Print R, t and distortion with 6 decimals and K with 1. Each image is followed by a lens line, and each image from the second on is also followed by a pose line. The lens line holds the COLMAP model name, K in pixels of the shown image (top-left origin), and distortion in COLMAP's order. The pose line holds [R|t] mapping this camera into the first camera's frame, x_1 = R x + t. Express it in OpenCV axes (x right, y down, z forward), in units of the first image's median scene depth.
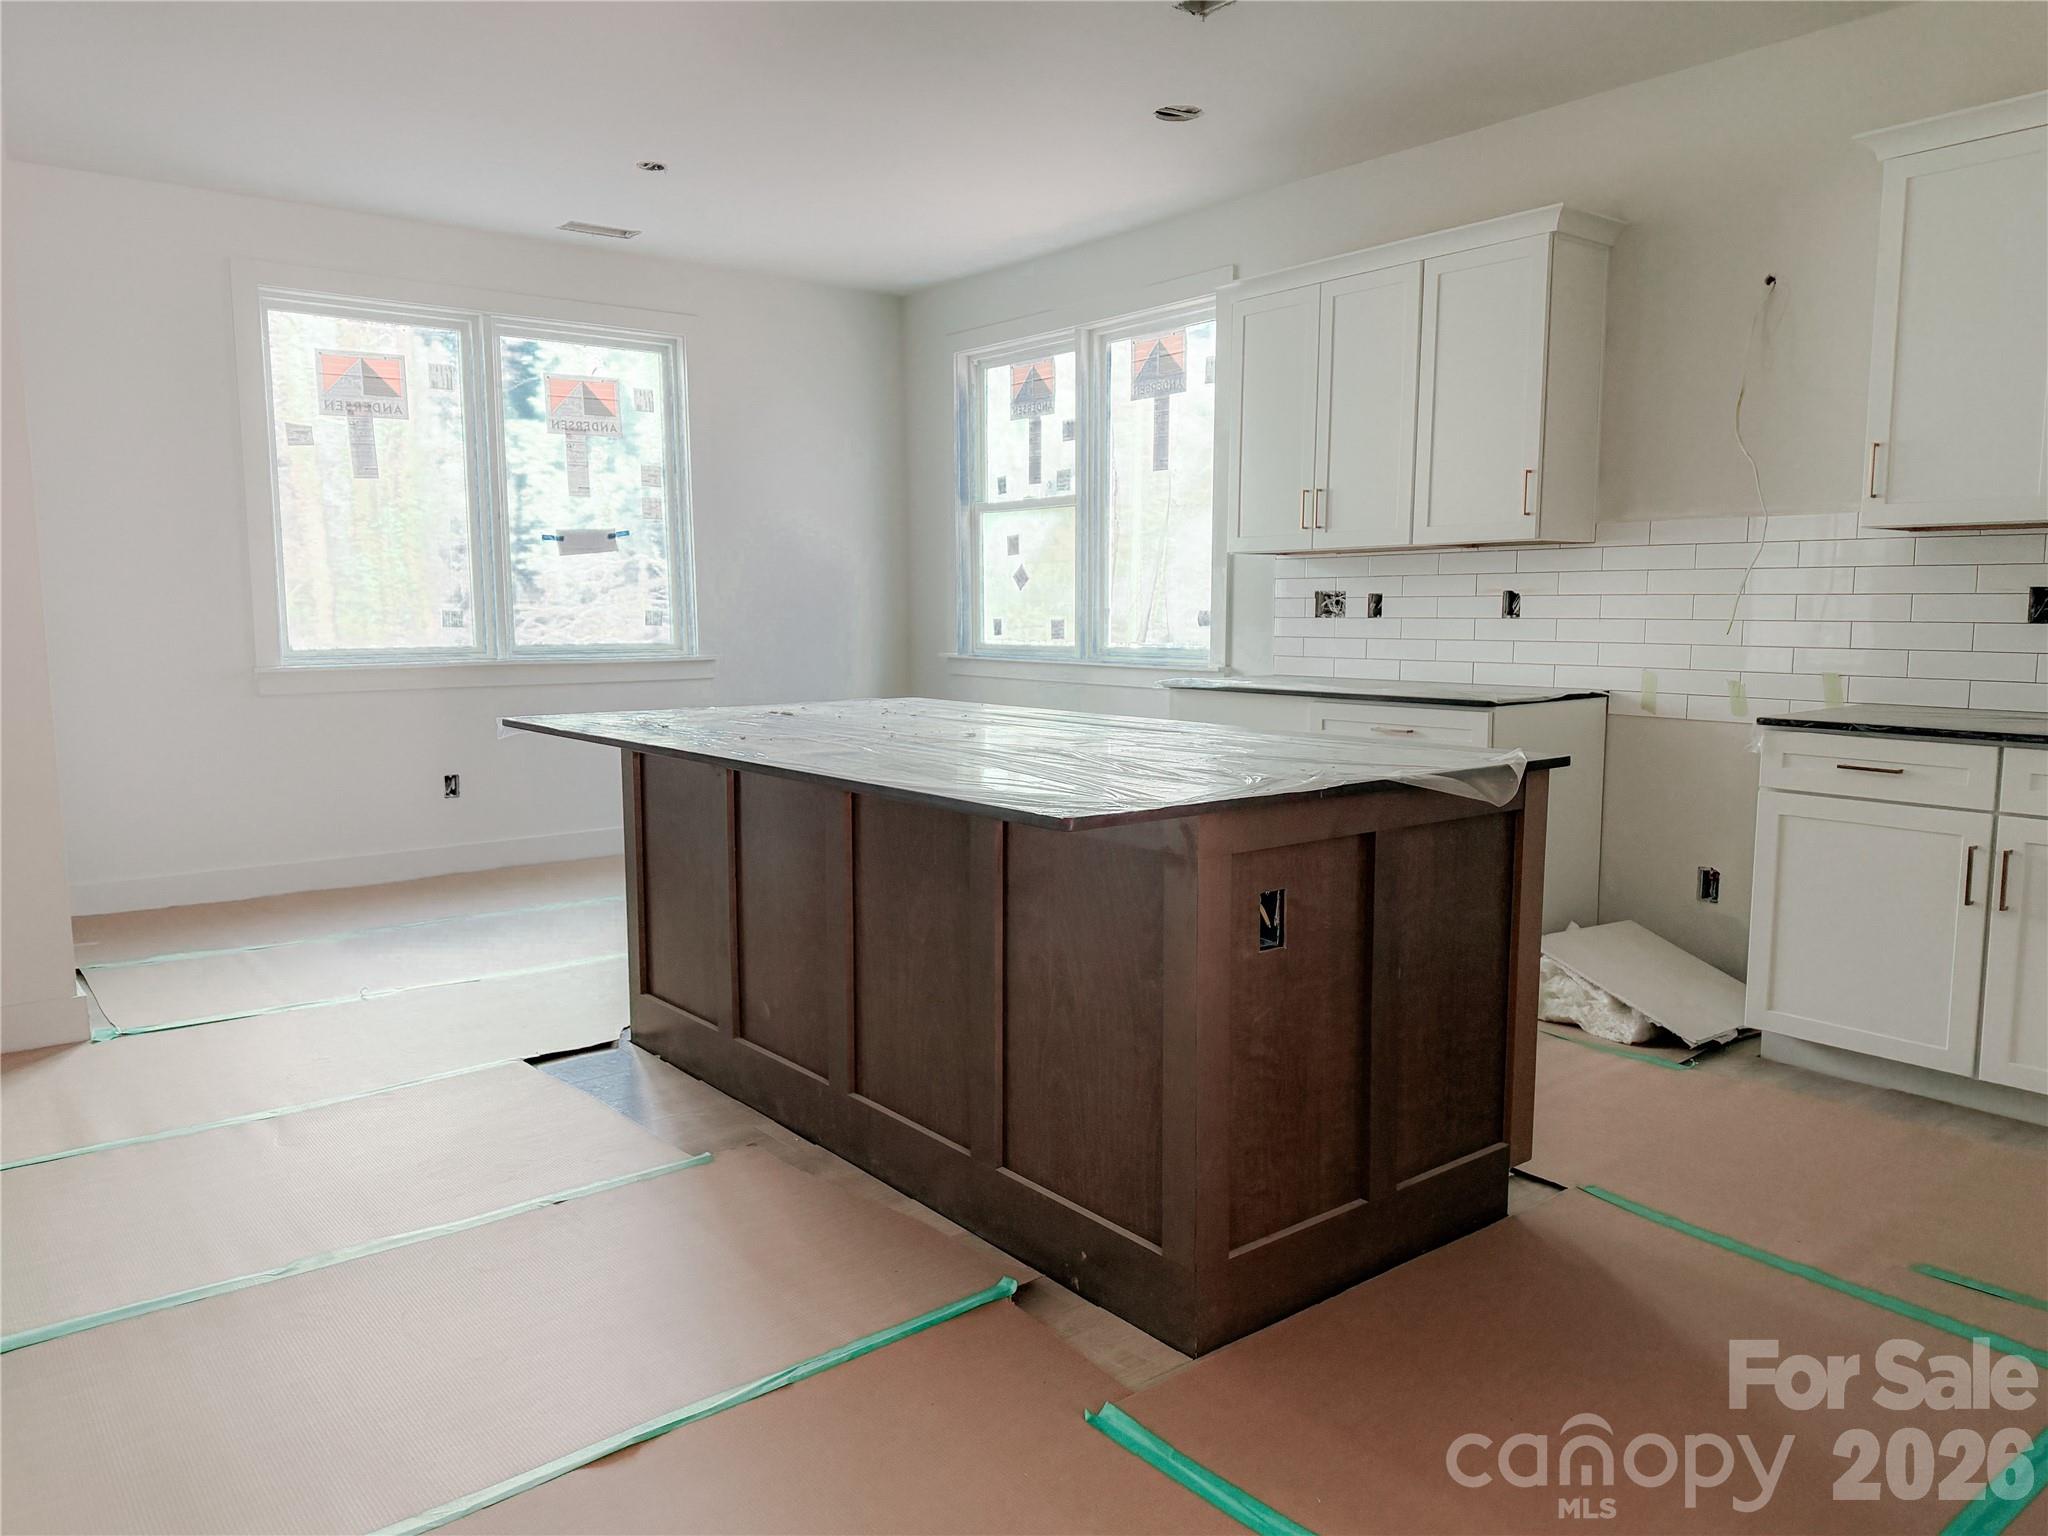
lens RADIAL K [[1424.4, 0, 1024.0], [0, 1424.4, 768.0], [0, 0, 1]] dist [0.068903, -0.165734]
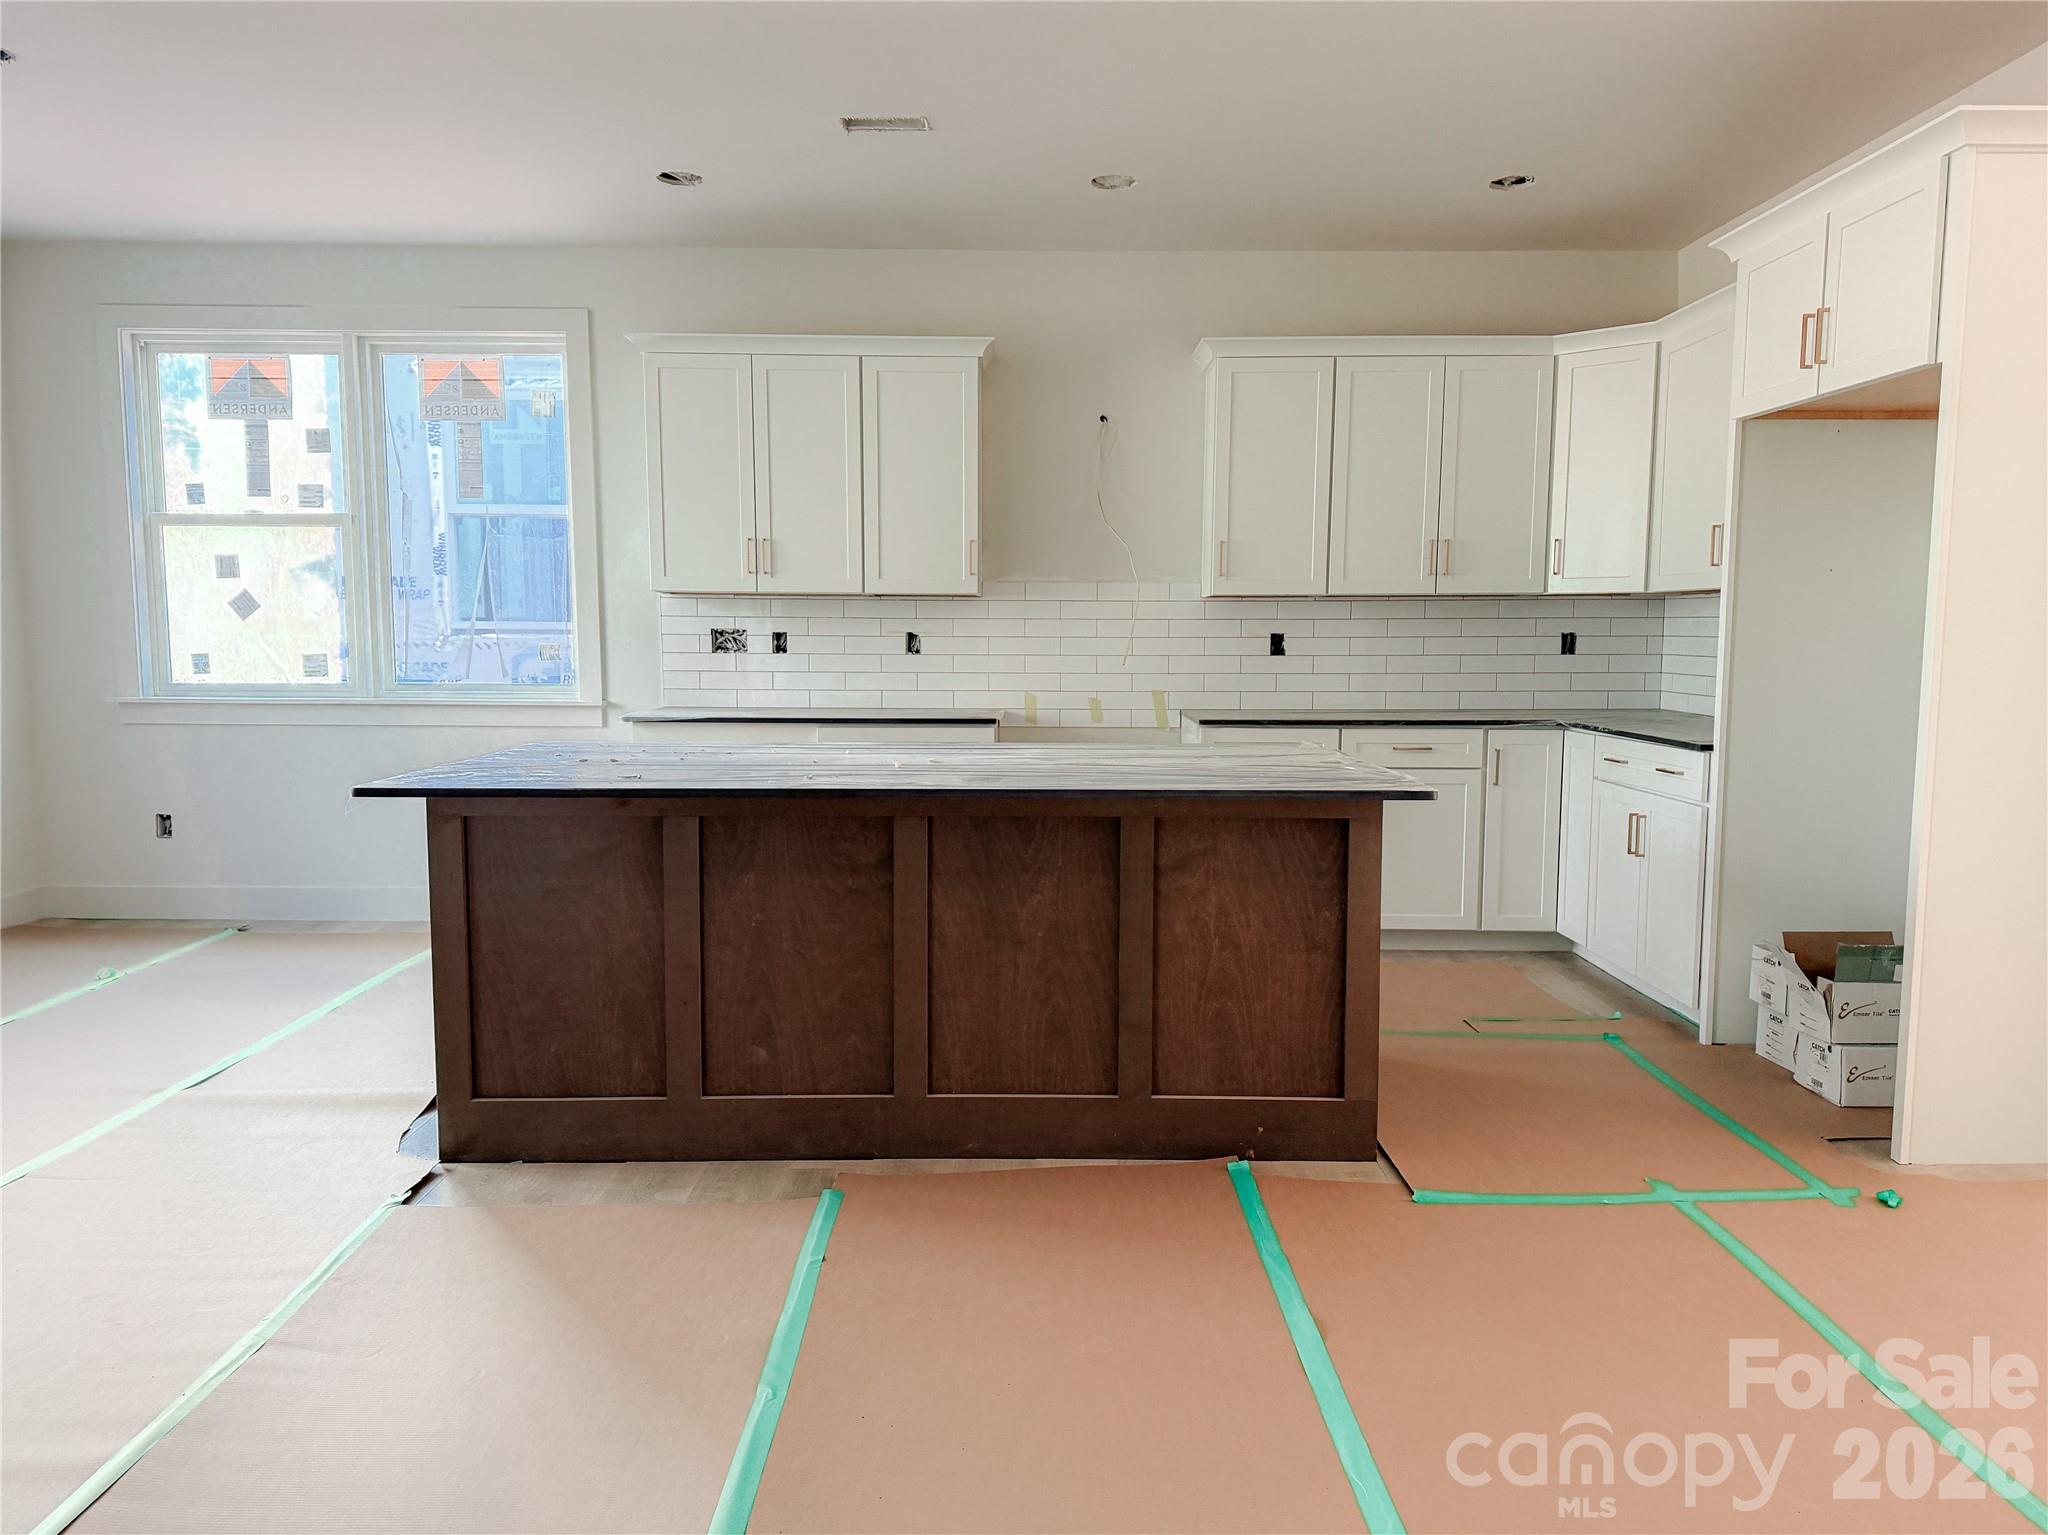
lens RADIAL K [[1414.9, 0, 1024.0], [0, 1414.9, 767.5], [0, 0, 1]] dist [0.056630, -0.068961]
pose [[0.614838, -0.066704, 0.785827, -0.526221], [0.082694, 0.996377, 0.019876, -0.020843], [-0.784306, 0.052762, 0.618127, 0.153840]]
